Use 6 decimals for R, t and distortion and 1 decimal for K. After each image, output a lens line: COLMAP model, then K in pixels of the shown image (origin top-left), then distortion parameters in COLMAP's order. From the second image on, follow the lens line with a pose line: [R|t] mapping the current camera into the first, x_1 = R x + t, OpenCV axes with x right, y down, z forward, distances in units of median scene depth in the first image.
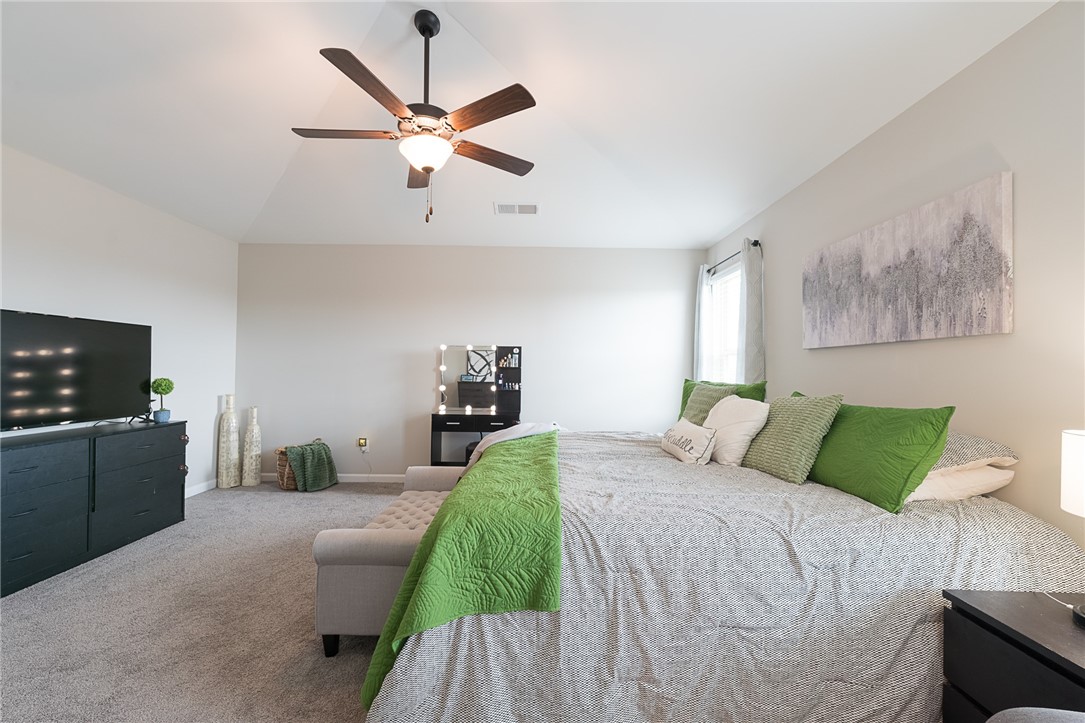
lens RADIAL K [[428.7, 0, 545.1], [0, 428.7, 363.7], [0, 0, 1]] dist [0.004142, 0.000201]
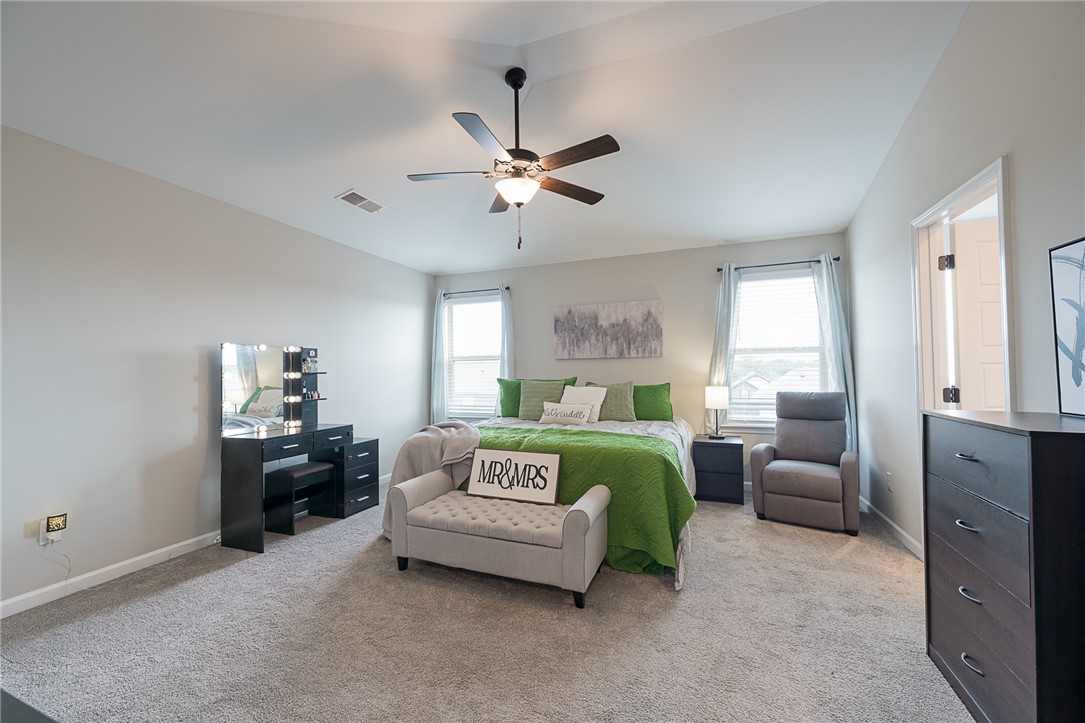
lens RADIAL K [[428.7, 0, 546.2], [0, 428.7, 362.6], [0, 0, 1]] dist [0.004142, 0.000201]
pose [[0.361816, 0.007855, 0.932216, -1.389117], [0.002846, 0.999951, -0.009531, -0.004896], [-0.932245, 0.006102, 0.361776, 0.520174]]
